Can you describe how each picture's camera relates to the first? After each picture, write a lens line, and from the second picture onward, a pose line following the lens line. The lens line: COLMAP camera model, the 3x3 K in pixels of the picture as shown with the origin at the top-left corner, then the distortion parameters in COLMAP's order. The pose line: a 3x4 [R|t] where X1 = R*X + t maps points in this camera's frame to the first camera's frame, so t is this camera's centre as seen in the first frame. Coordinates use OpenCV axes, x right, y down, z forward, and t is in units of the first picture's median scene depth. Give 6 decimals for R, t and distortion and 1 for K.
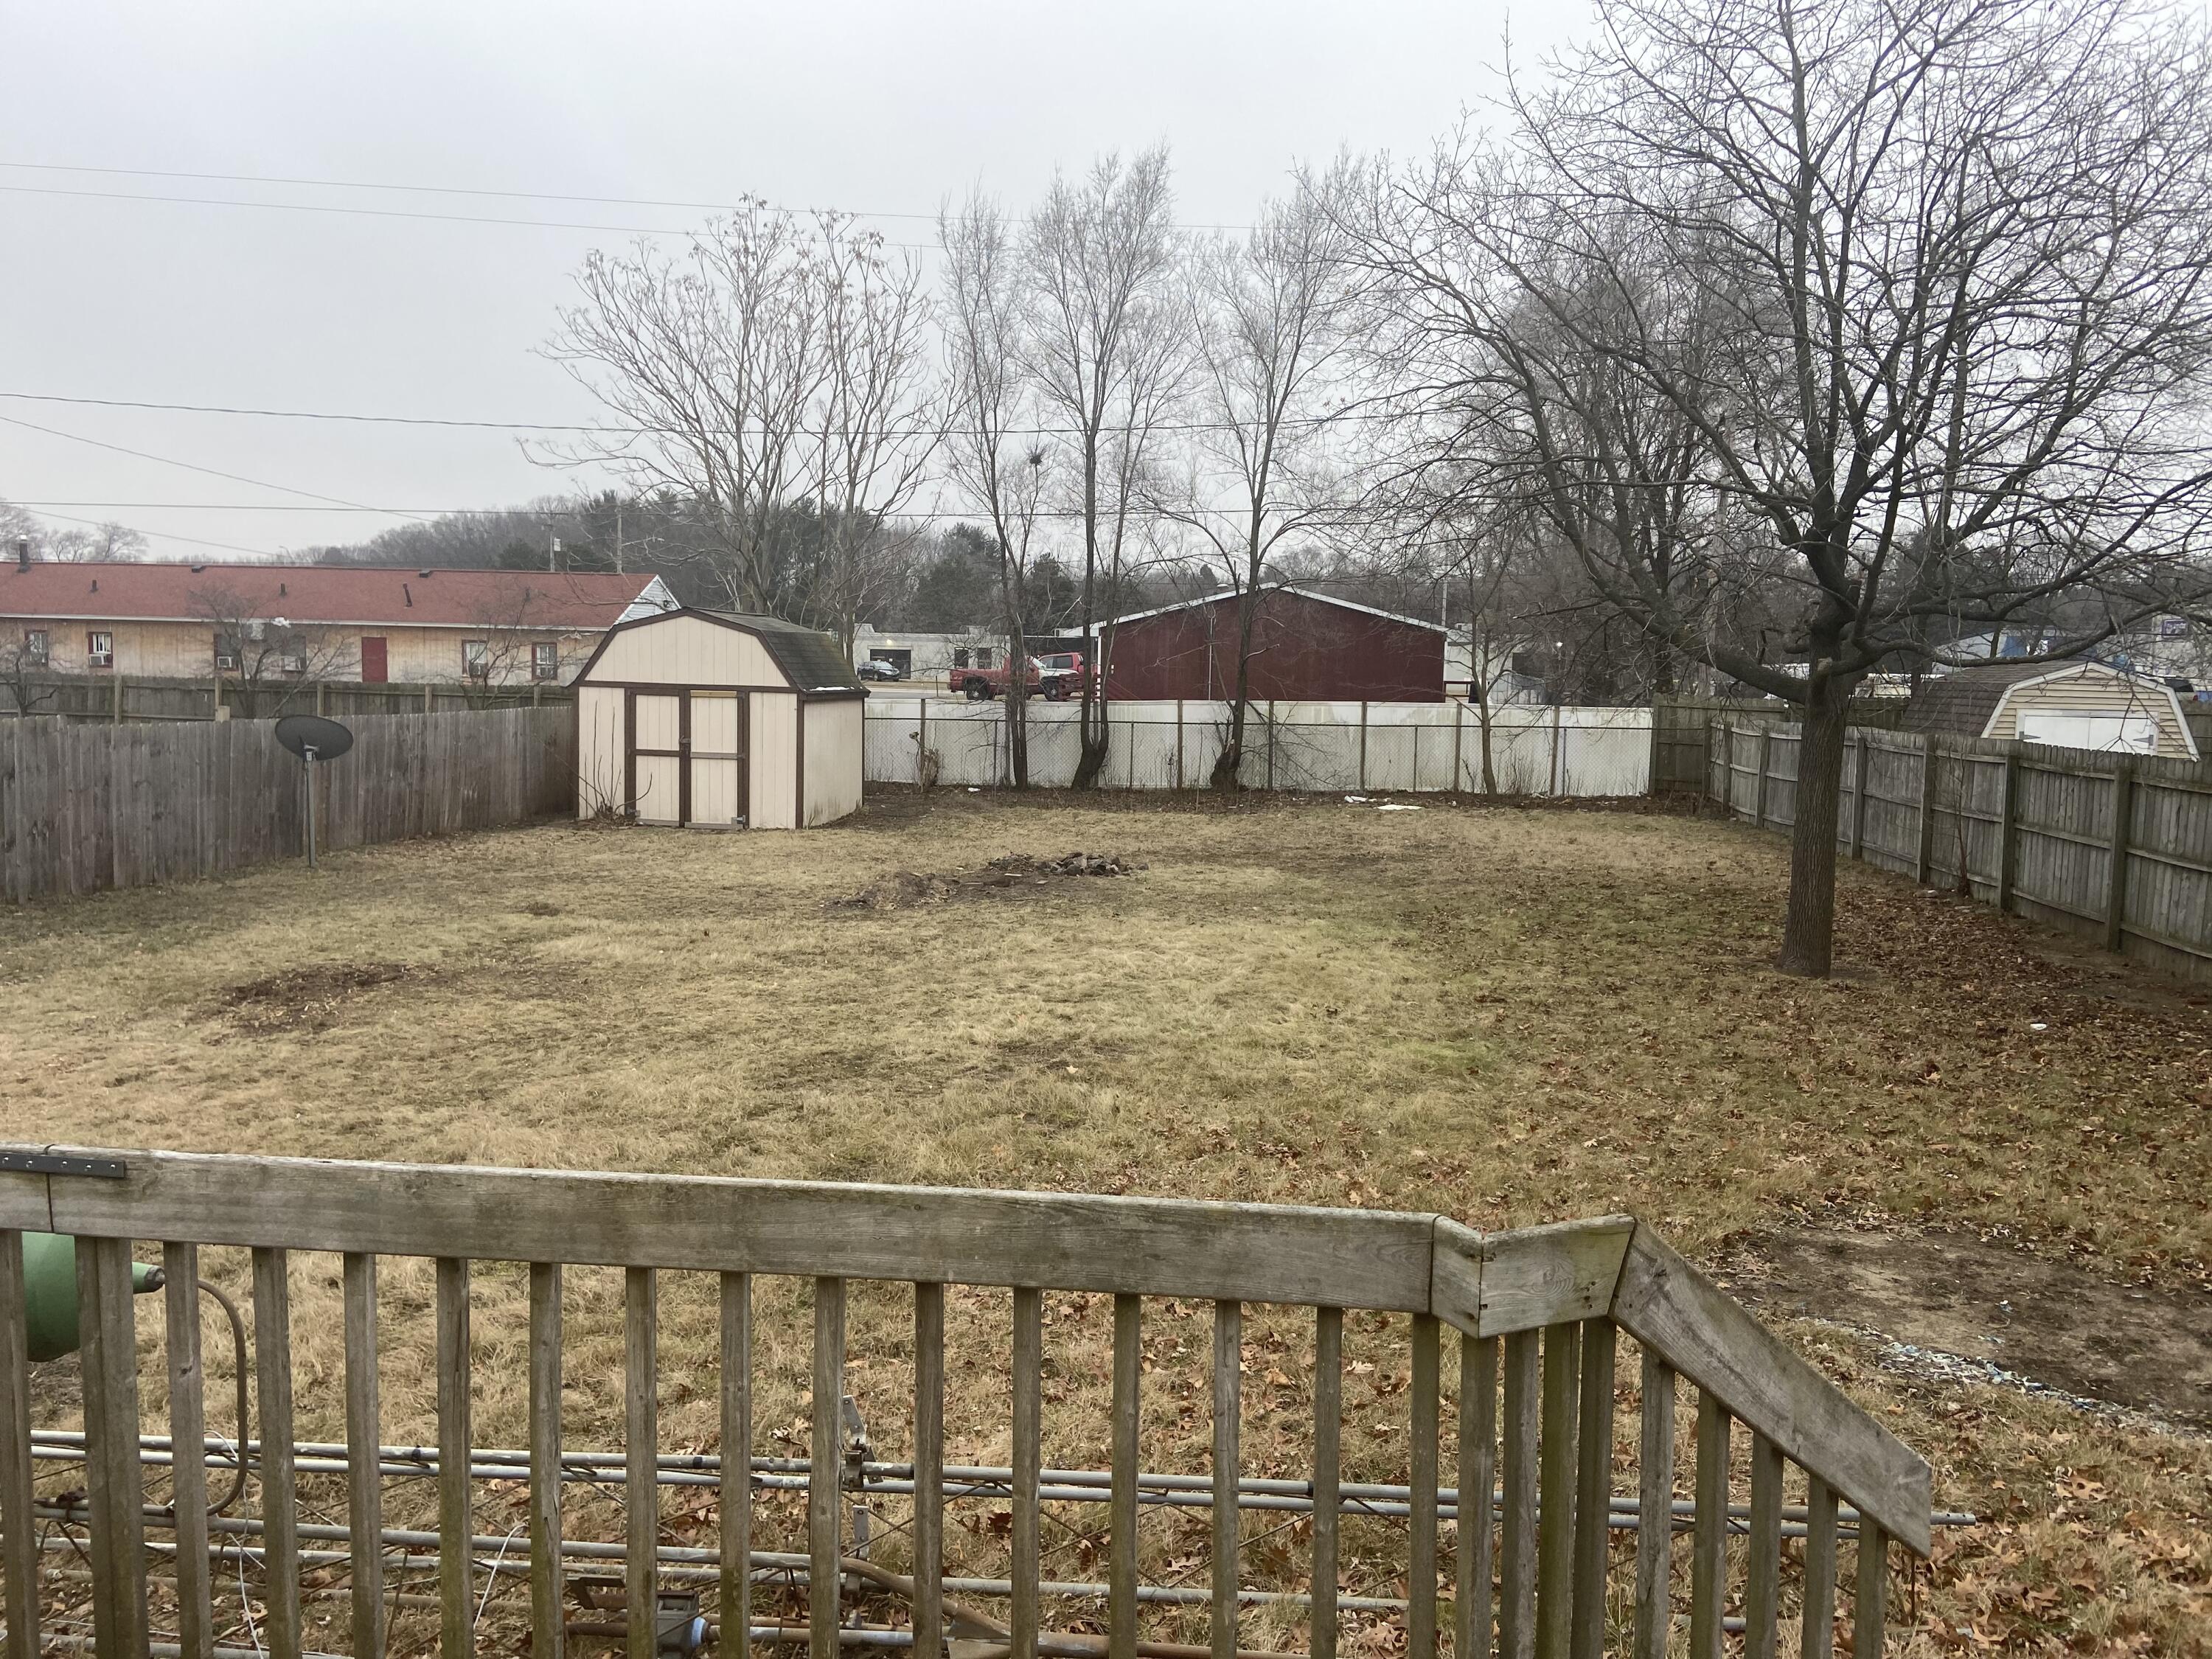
lens RADIAL K [[1706.6, 0, 1106.0], [0, 1706.6, 829.5], [0, 0, 1]] dist [0.084858, -0.006138]
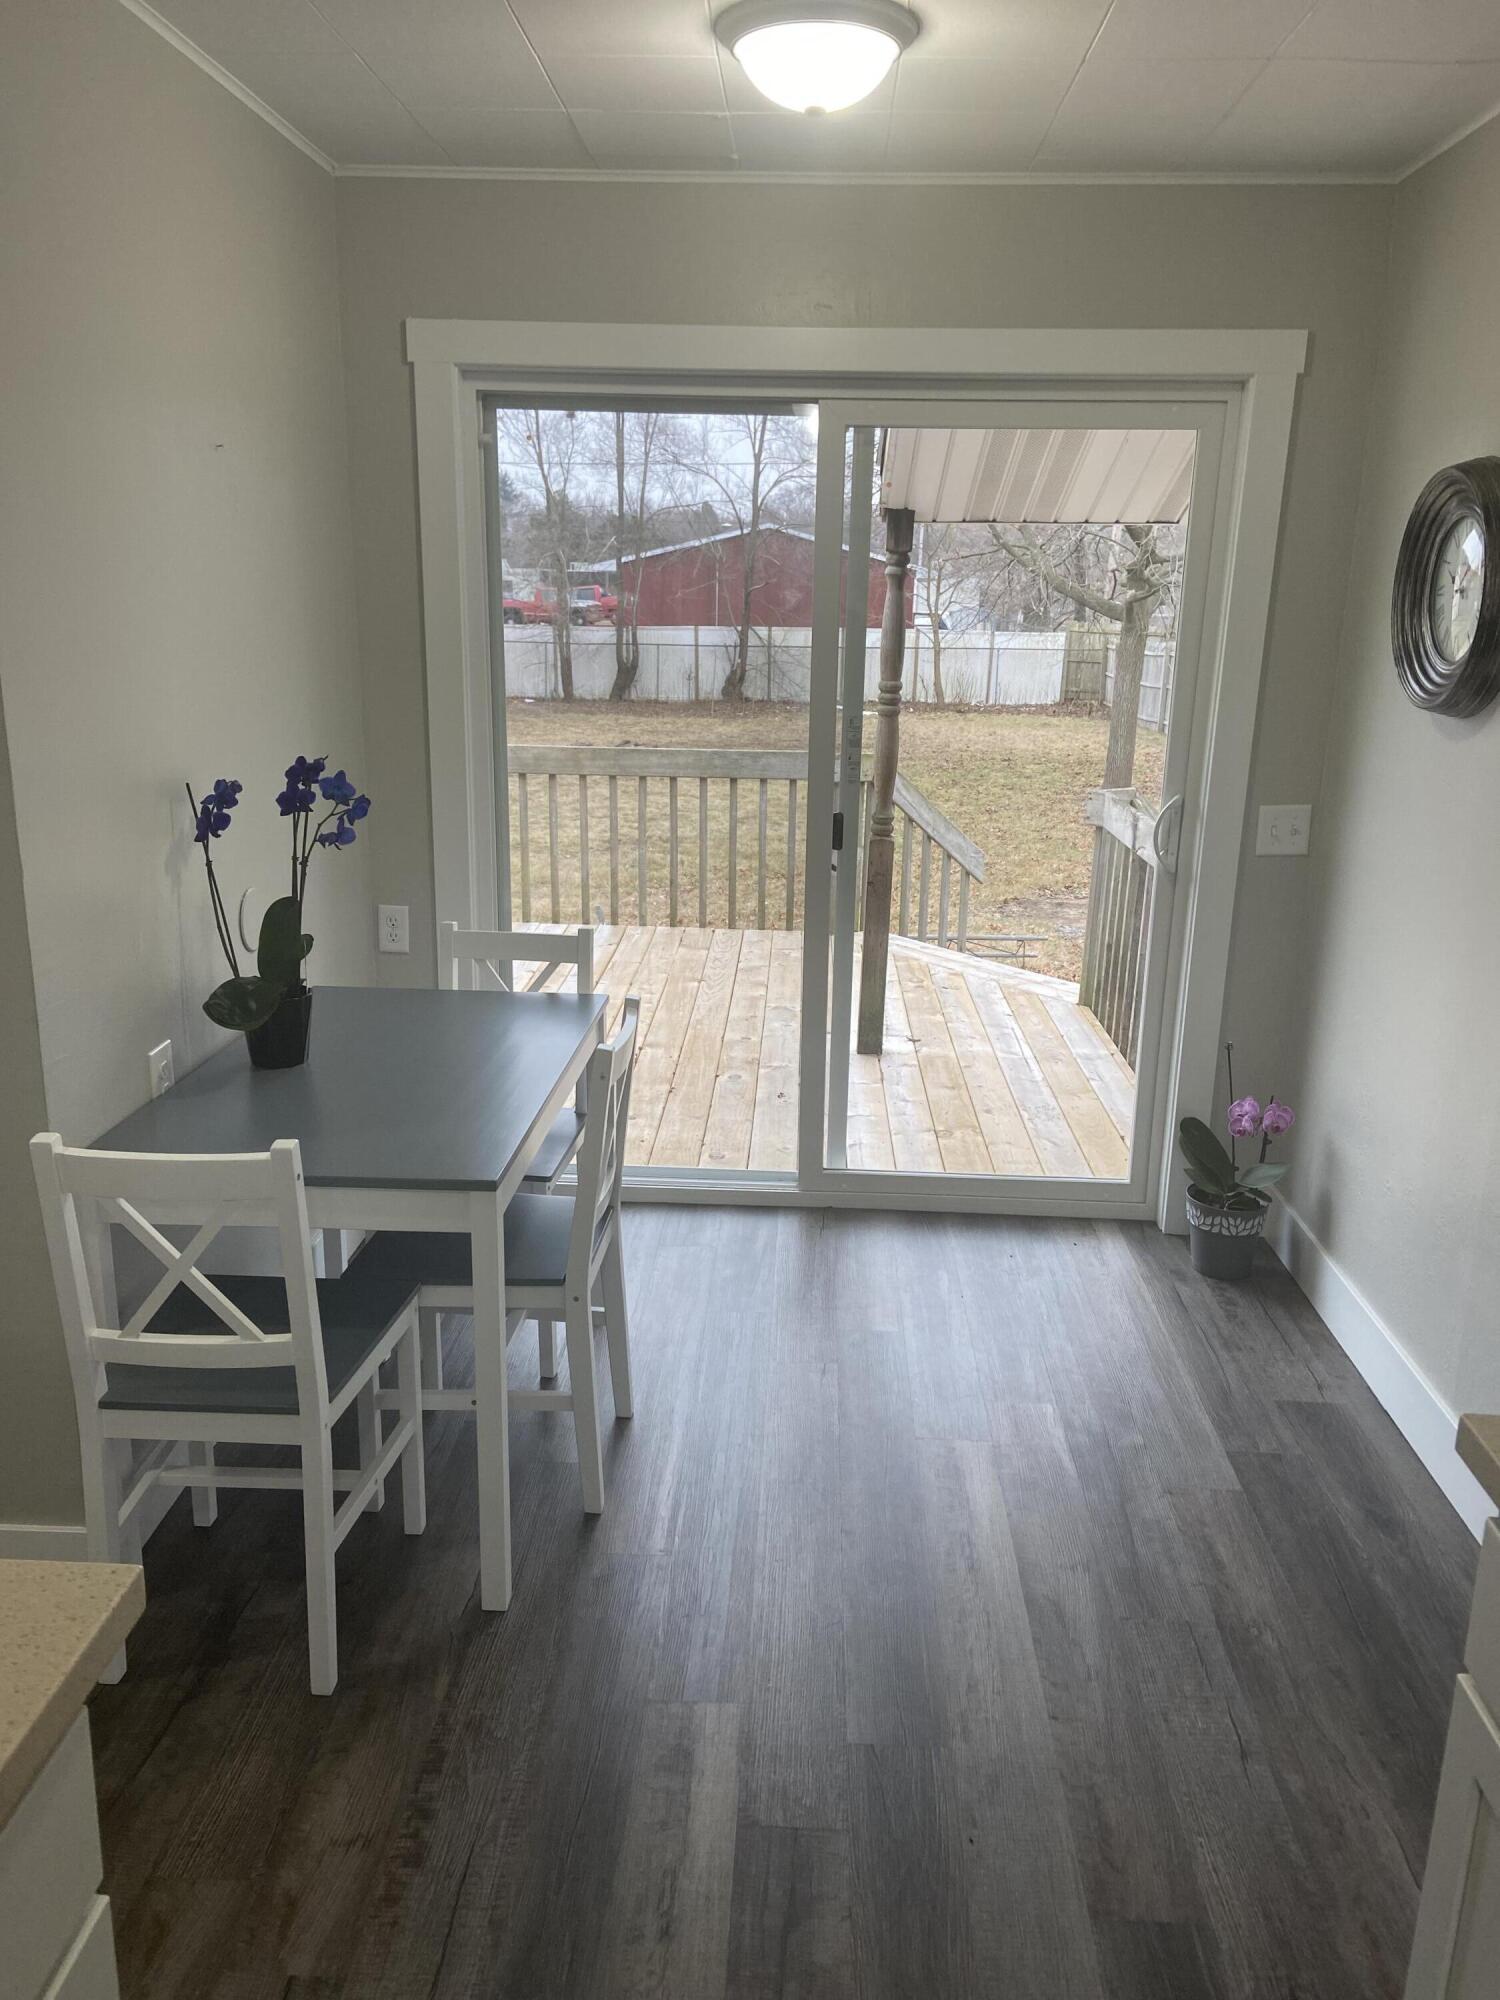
lens RADIAL K [[1543.0, 0, 757.1], [0, 1543.0, 1040.9], [0, 0, 1]] dist [0.084858, -0.006138]
pose [[0.996014, -0.020250, 0.086867, -0.016617], [0.004292, 0.983643, 0.180080, 0.017521], [-0.089093, -0.178990, 0.979809, -0.159677]]
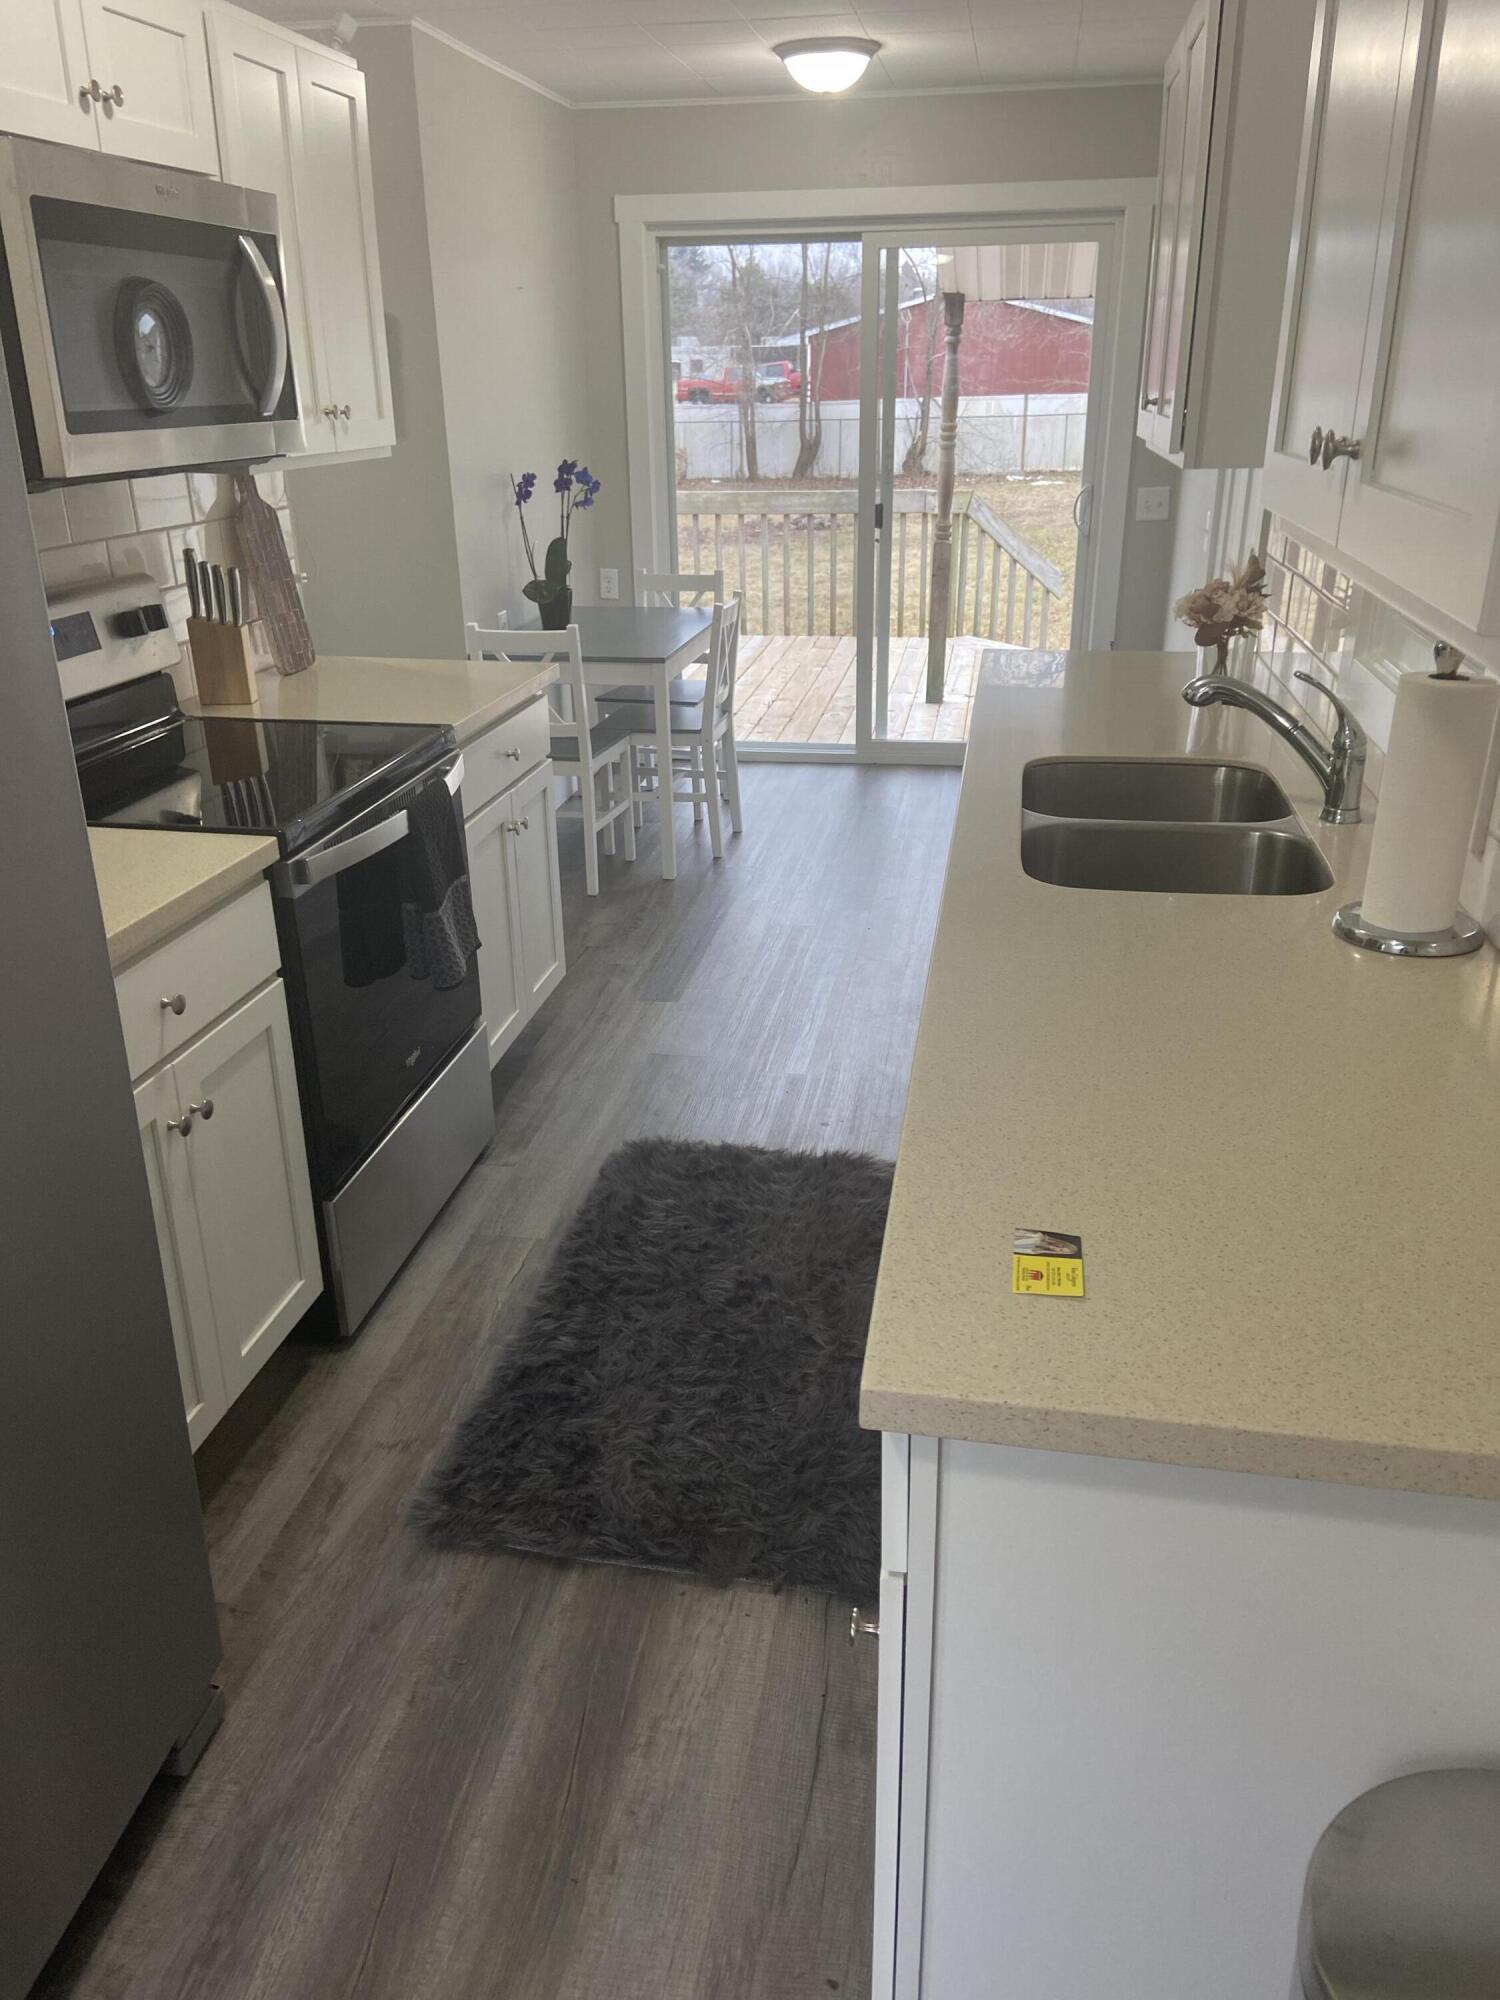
lens RADIAL K [[1543.0, 0, 757.1], [0, 1543.0, 1040.9], [0, 0, 1]] dist [0.084858, -0.006138]
pose [[0.999160, -0.014671, -0.038262, -0.008475], [0.025500, 0.953506, 0.300294, 0.026638], [0.032078, -0.301017, 0.953079, -0.242791]]
